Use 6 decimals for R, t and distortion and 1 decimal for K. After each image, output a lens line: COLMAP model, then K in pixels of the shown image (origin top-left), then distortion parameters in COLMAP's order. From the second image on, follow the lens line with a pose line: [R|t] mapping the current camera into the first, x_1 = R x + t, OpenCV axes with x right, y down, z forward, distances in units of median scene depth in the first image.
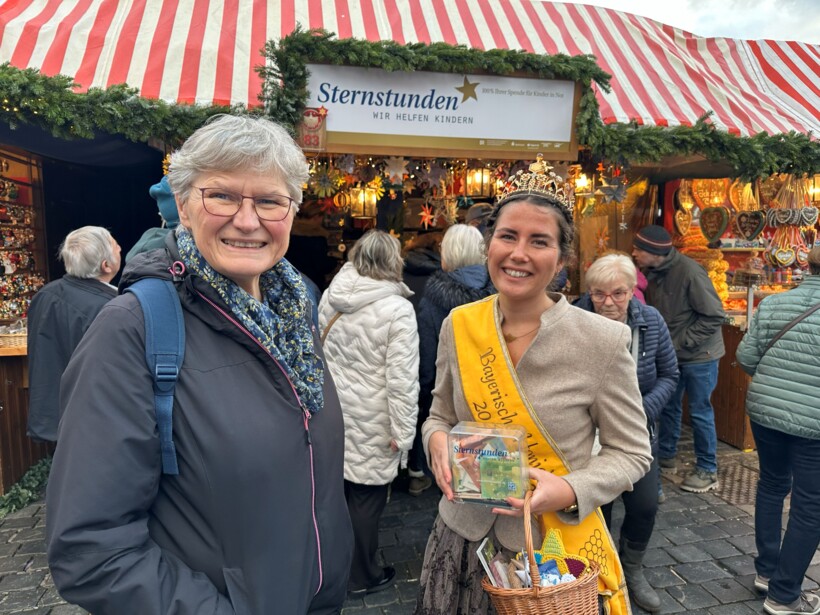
lens RADIAL K [[576.2, 0, 410.0], [0, 576.2, 307.5], [0, 0, 1]] dist [0.035918, -0.049970]
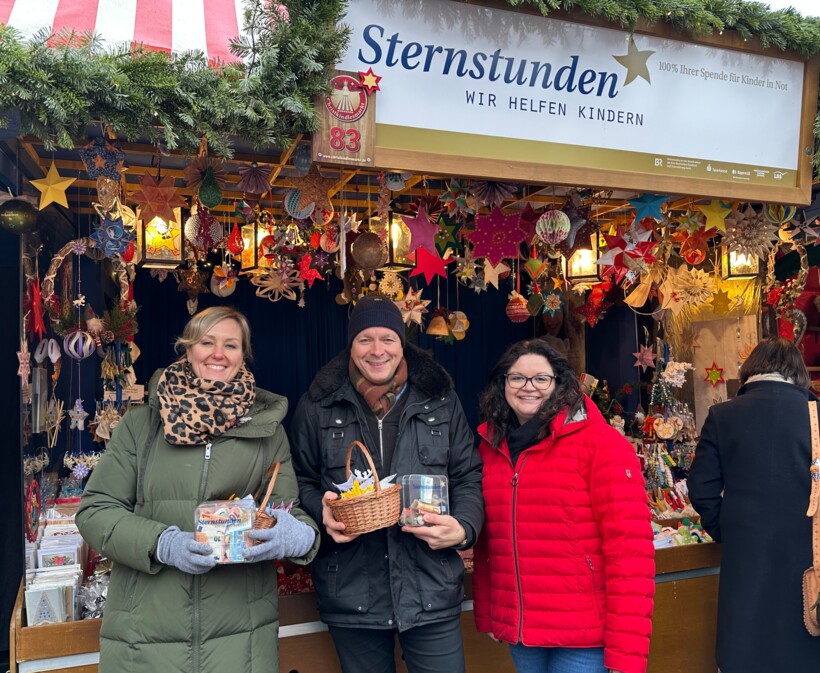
lens RADIAL K [[676.5, 0, 381.8], [0, 676.5, 349.4], [0, 0, 1]] dist [0.004177, -0.012443]
pose [[0.994704, -0.009704, 0.102322, -0.190719], [0.023675, 0.990395, -0.136226, -0.045161], [-0.100017, 0.137927, 0.985379, 0.465332]]
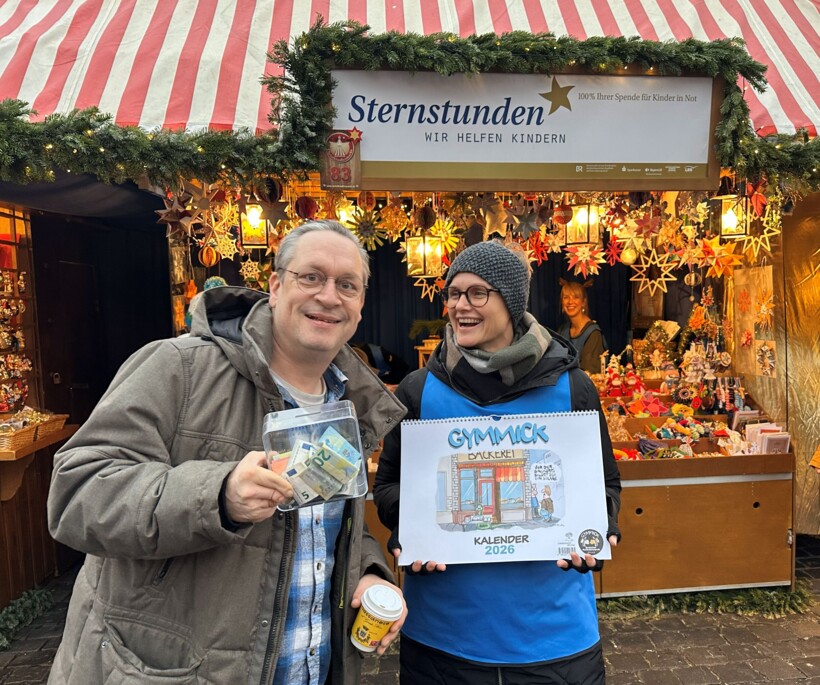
lens RADIAL K [[729.2, 0, 455.7], [0, 729.2, 373.2], [0, 0, 1]] dist [0.055264, -0.081431]
pose [[0.994944, -0.007226, -0.100172, 0.063475], [0.005770, 0.999874, -0.014821, -0.021480], [0.100267, 0.014168, 0.994860, 0.089896]]
